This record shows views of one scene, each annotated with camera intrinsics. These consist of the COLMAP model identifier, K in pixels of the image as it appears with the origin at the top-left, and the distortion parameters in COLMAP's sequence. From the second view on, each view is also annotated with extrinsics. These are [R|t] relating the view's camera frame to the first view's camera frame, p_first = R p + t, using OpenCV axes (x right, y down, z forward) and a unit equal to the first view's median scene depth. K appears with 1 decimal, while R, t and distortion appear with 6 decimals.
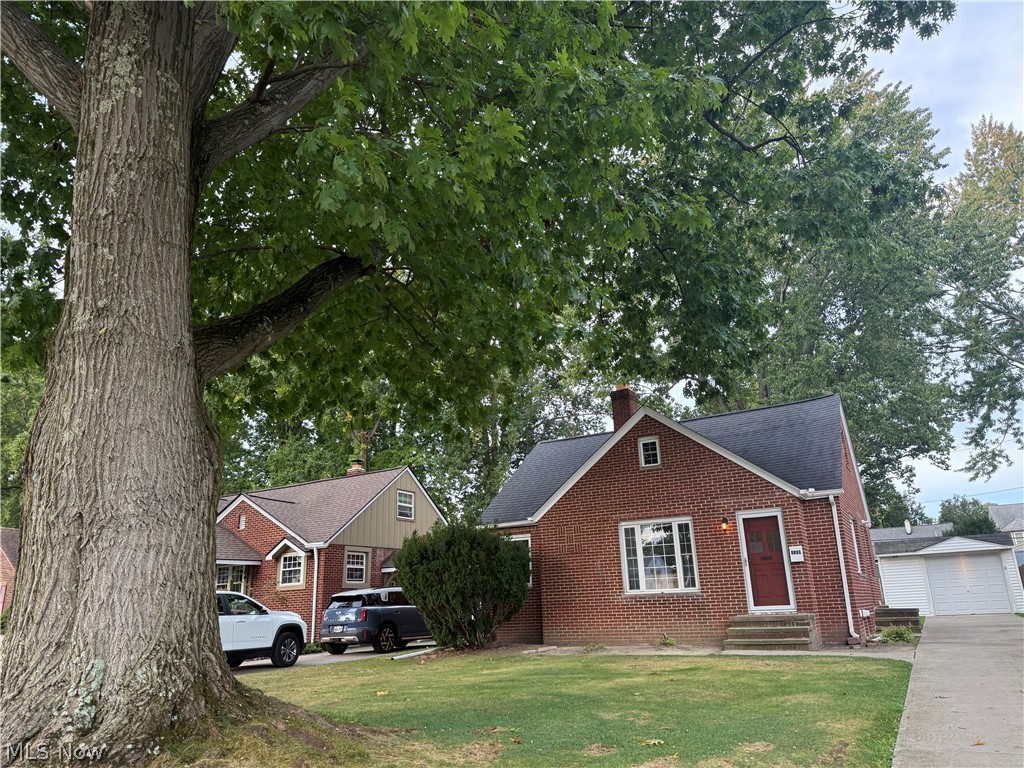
lens RADIAL K [[706.4, 0, 505.0], [0, 706.4, 383.5], [0, 0, 1]] dist [-0.012252, -0.007280]
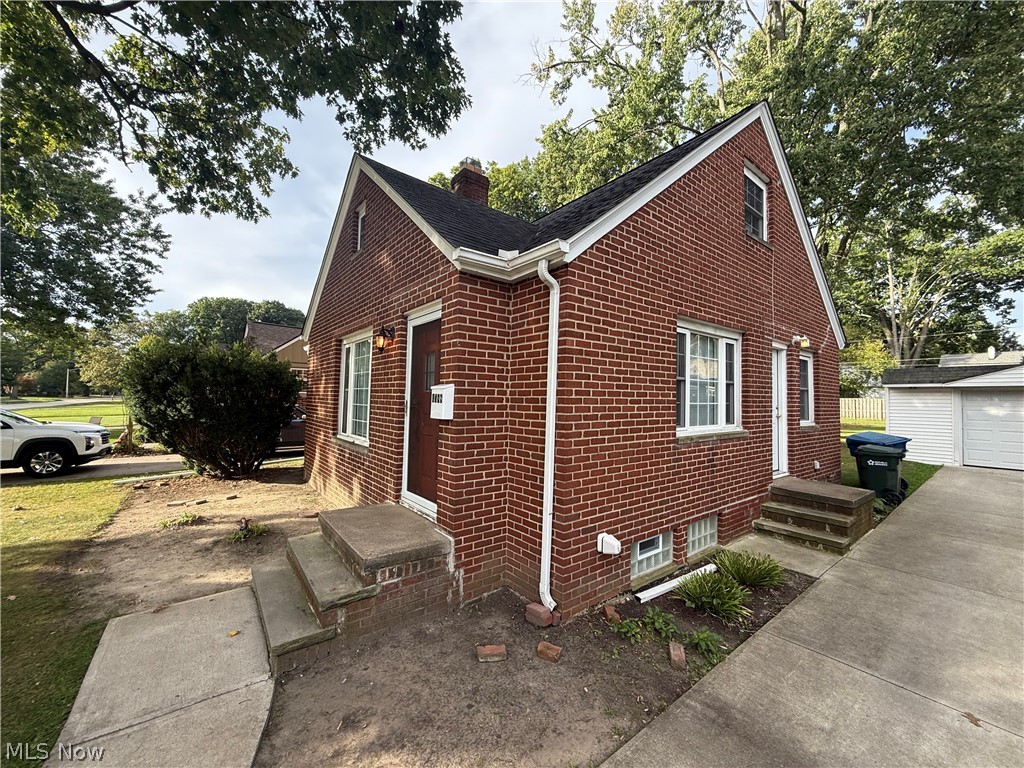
lens RADIAL K [[406.1, 0, 509.2], [0, 406.1, 376.2], [0, 0, 1]] dist [0.001484, -0.000172]
pose [[0.931545, 0.024605, -0.362794, 0.085361], [0.069216, 0.967468, 0.243341, 0.026502], [0.356979, -0.251794, 0.899537, 0.124652]]
